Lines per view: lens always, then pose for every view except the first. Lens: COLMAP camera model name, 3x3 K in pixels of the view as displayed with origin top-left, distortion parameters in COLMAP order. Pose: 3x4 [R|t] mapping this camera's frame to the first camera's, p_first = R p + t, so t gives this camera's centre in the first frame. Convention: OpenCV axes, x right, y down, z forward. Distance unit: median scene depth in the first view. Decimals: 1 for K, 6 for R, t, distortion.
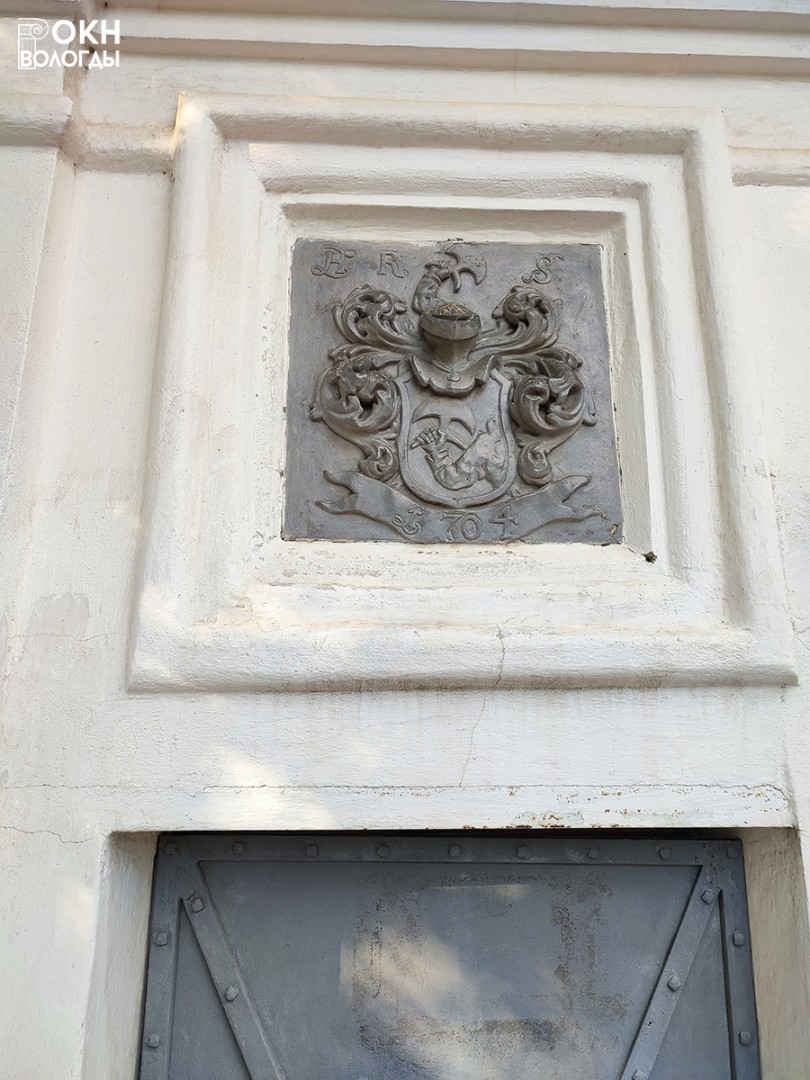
lens RADIAL K [[780.8, 0, 405.0], [0, 780.8, 540.0], [0, 0, 1]] dist [0.011999, 0.002470]
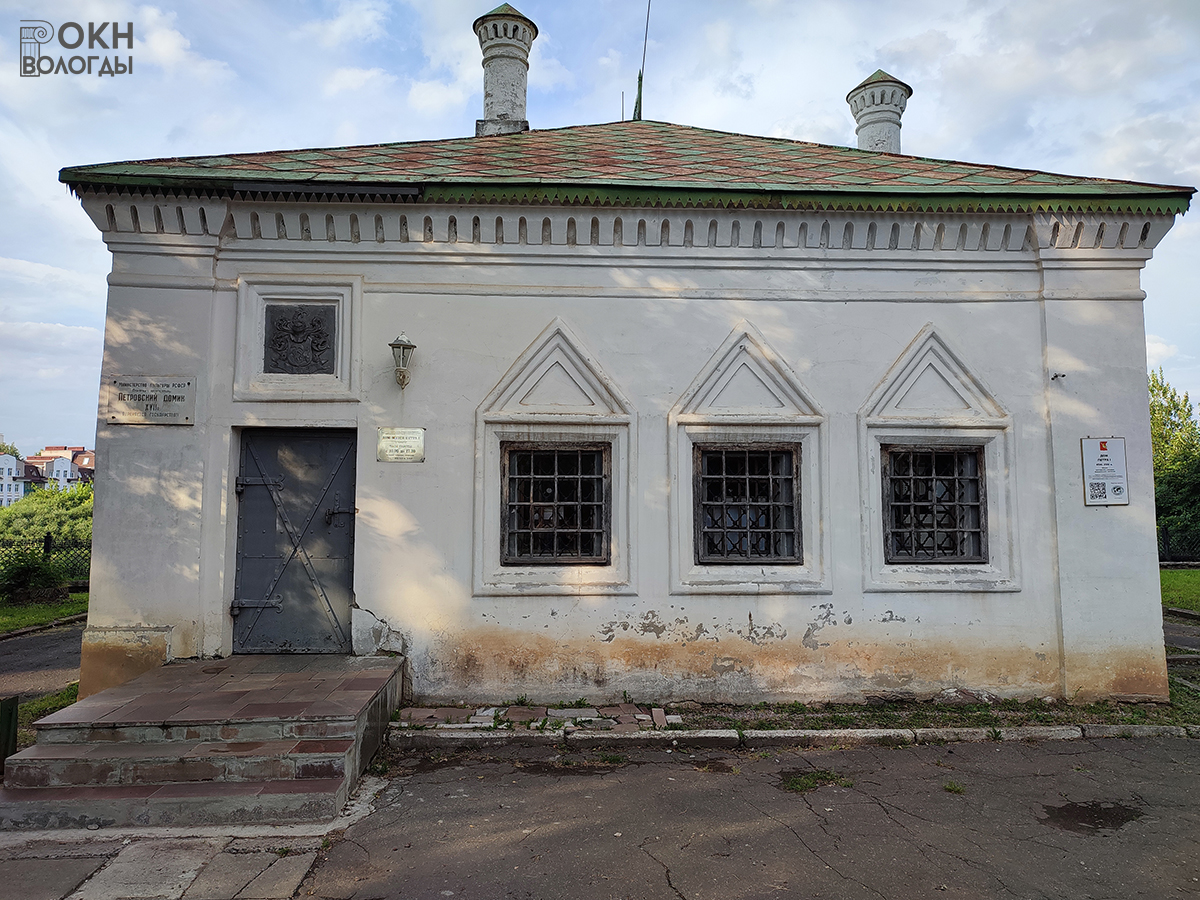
lens RADIAL K [[867.6, 0, 598.3], [0, 867.6, 429.4], [0, 0, 1]] dist [0.011999, 0.002470]
pose [[0.999723, 0.009920, 0.021361, 1.849162], [-0.013630, 0.983348, 0.181223, -0.674017], [-0.019208, -0.181463, 0.983210, -4.521976]]
